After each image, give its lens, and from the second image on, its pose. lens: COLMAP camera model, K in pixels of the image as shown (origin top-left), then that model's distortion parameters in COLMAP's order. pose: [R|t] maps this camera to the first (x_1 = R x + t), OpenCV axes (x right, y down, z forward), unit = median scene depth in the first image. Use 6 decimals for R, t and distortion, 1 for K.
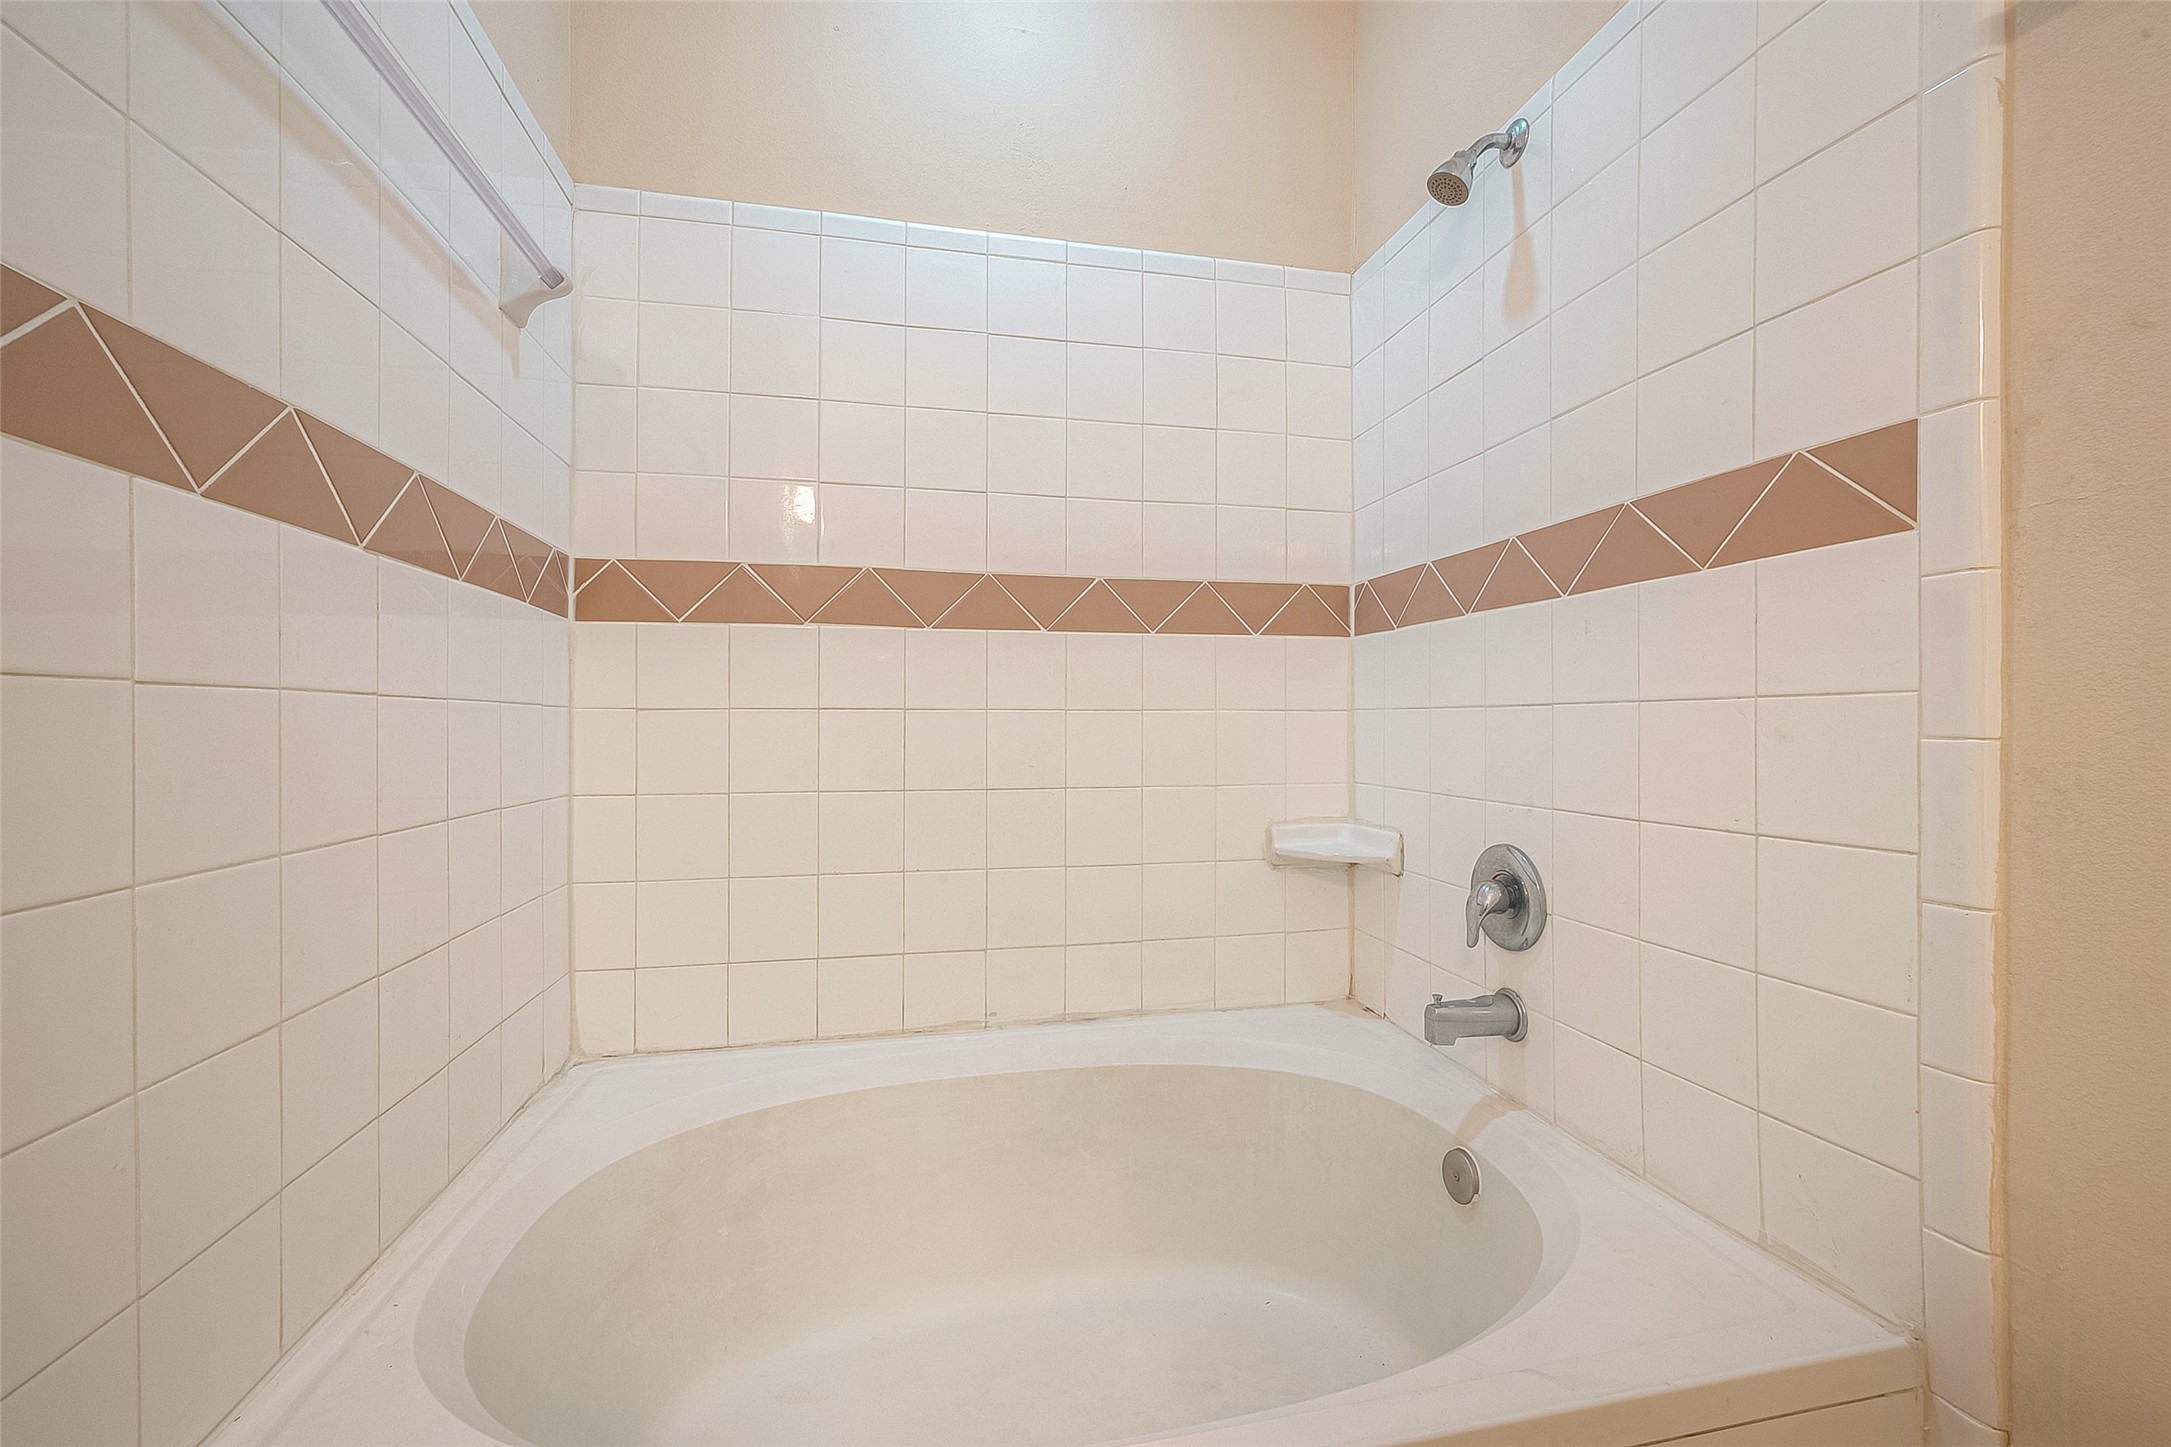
lens RADIAL K [[868.9, 0, 1097.8], [0, 868.9, 720.7], [0, 0, 1]] dist [0.000115, 0.000062]
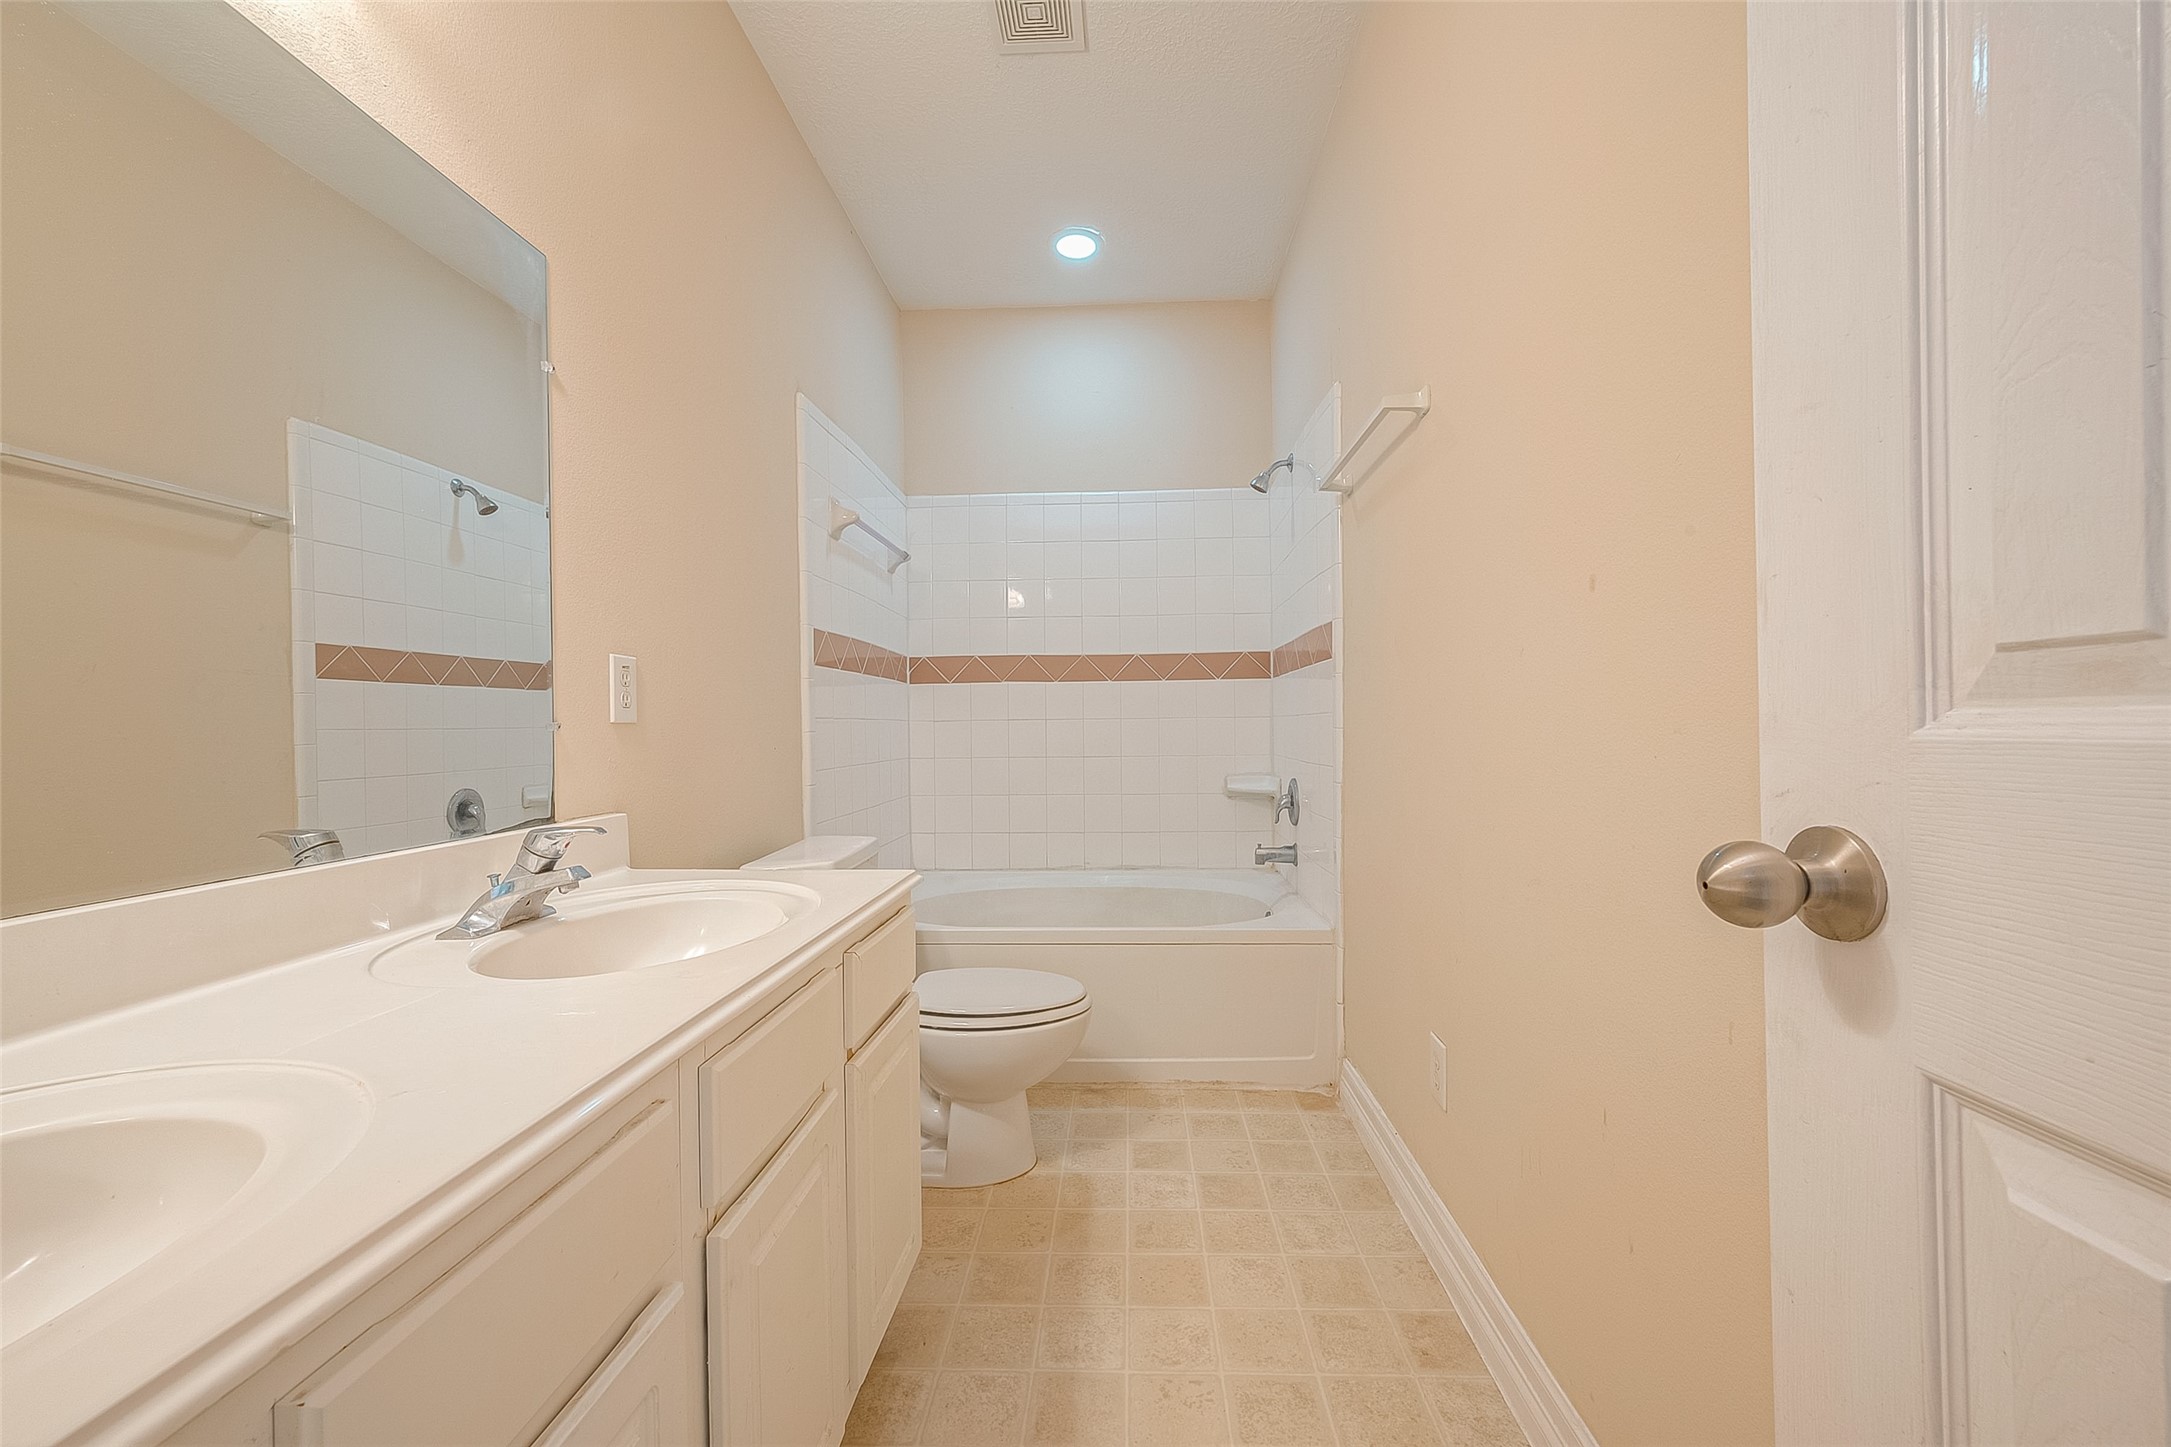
lens RADIAL K [[868.9, 0, 1097.8], [0, 868.9, 720.7], [0, 0, 1]] dist [0.000115, 0.000062]
pose [[0.960381, -0.012969, -0.278390, 0.494141], [0.011488, 0.999910, -0.006951, 0.005721], [0.278455, 0.003478, 0.960443, -1.020743]]
